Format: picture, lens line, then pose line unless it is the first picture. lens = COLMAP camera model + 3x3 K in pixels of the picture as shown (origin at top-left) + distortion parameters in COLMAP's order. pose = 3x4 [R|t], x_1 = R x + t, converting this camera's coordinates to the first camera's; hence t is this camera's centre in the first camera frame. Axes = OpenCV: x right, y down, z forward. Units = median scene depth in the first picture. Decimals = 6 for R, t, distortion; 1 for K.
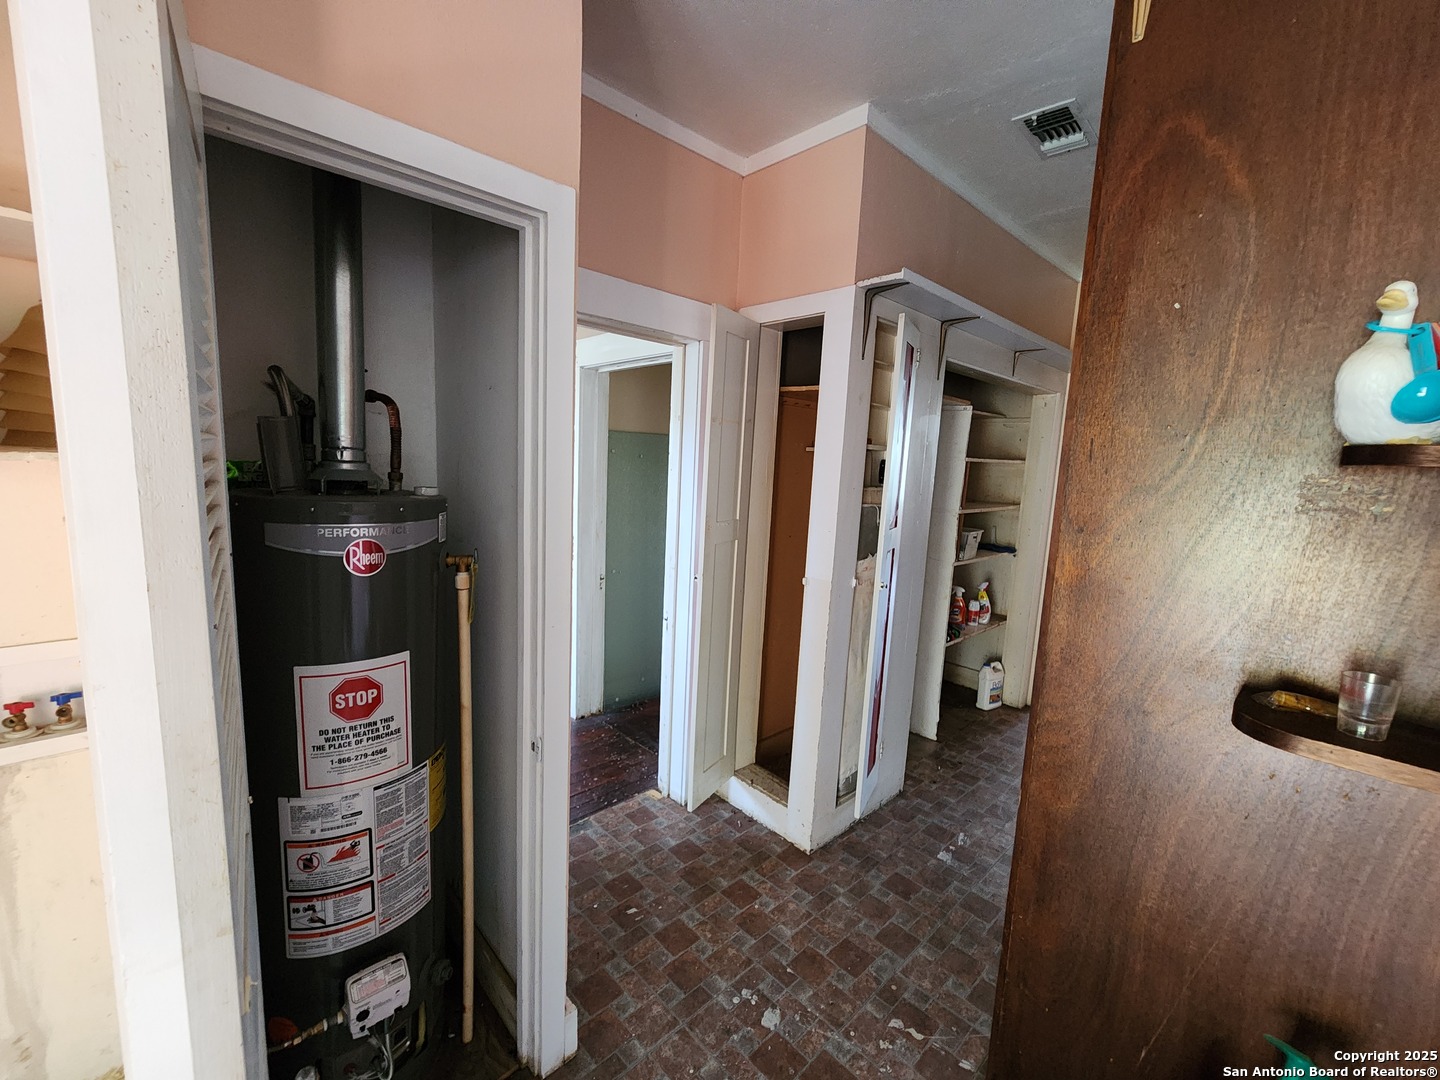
lens RADIAL K [[594.1, 0, 717.5], [0, 594.1, 540.0], [0, 0, 1]] dist [-0.001148, 0.000198]
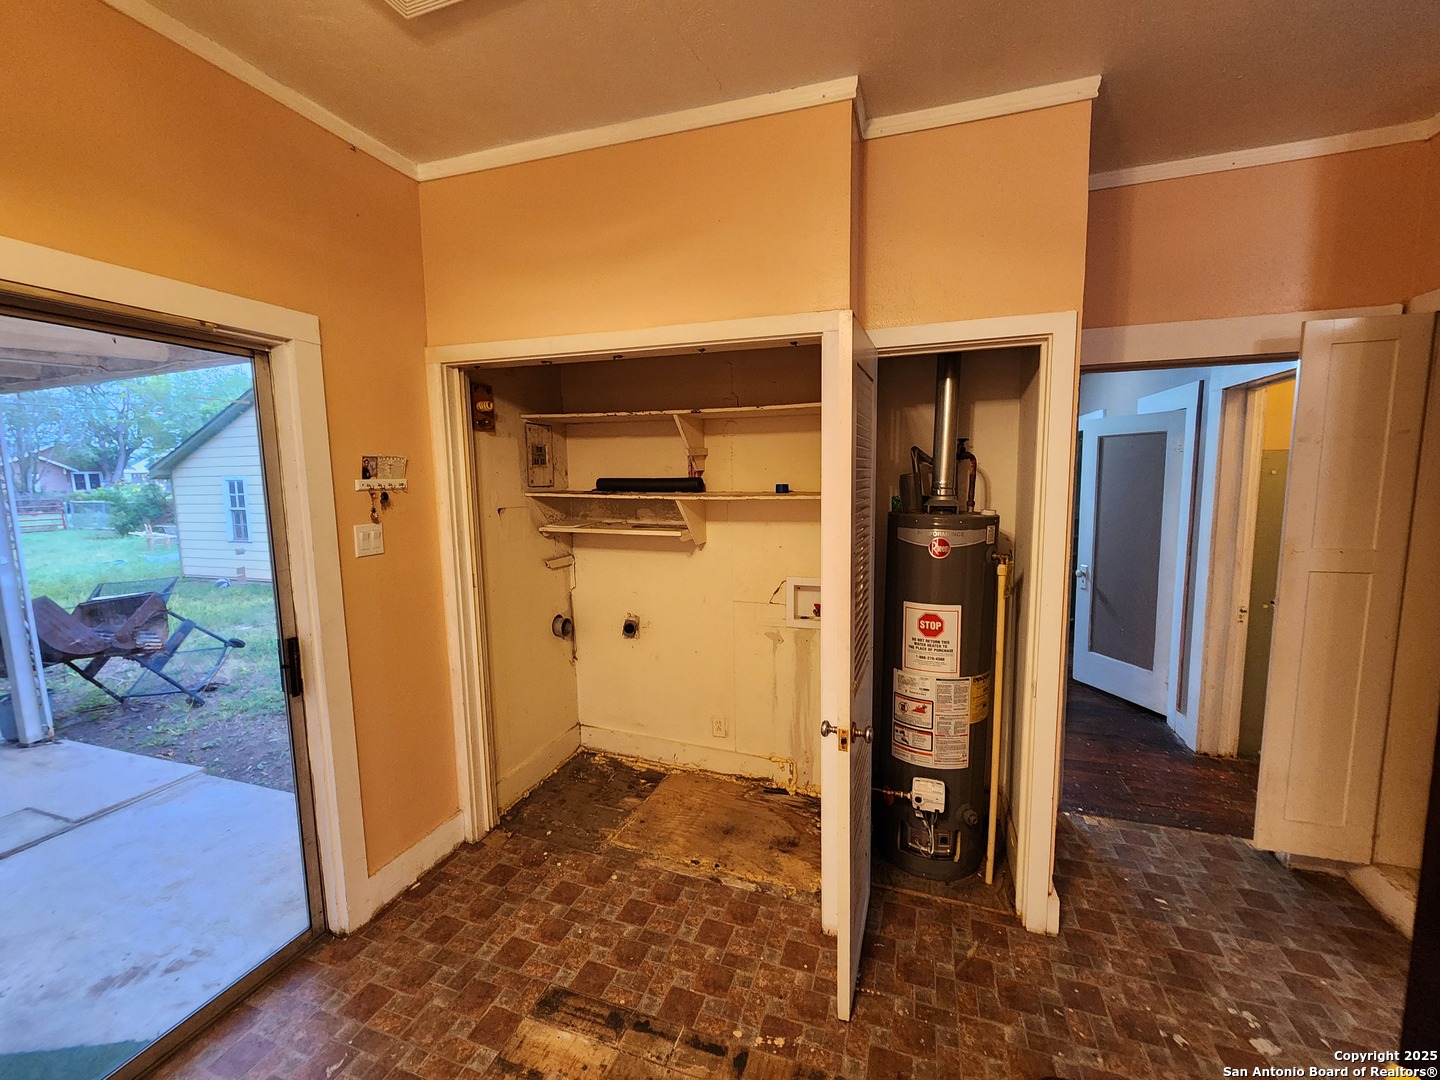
lens RADIAL K [[594.1, 0, 712.2], [0, 594.1, 543.8], [0, 0, 1]] dist [-0.001148, 0.000198]
pose [[0.456993, 0.053006, -0.887889, 0.665568], [-0.083951, 0.996337, 0.016271, 0.042743], [0.885500, 0.067103, 0.459769, -0.433088]]
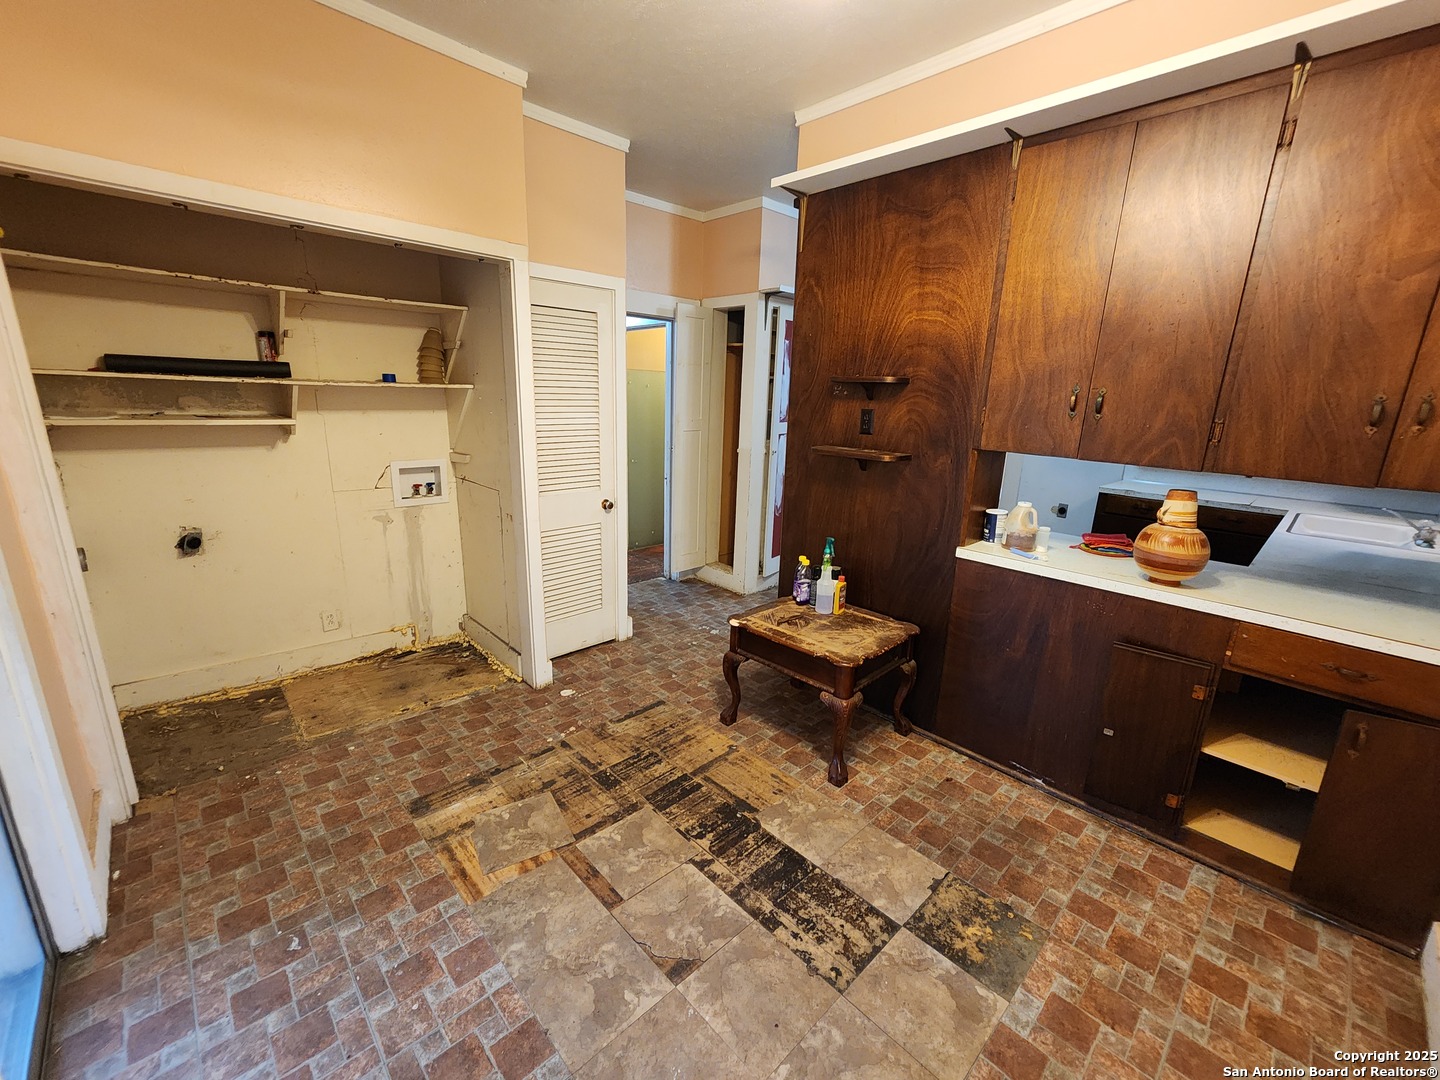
lens RADIAL K [[594.1, 0, 717.1], [0, 594.1, 549.0], [0, 0, 1]] dist [-0.001148, 0.000198]
pose [[0.999898, -0.013465, -0.004803, 0.153072], [0.013966, 0.991831, 0.126791, 0.253387], [0.003057, -0.126845, 0.991918, -1.669933]]
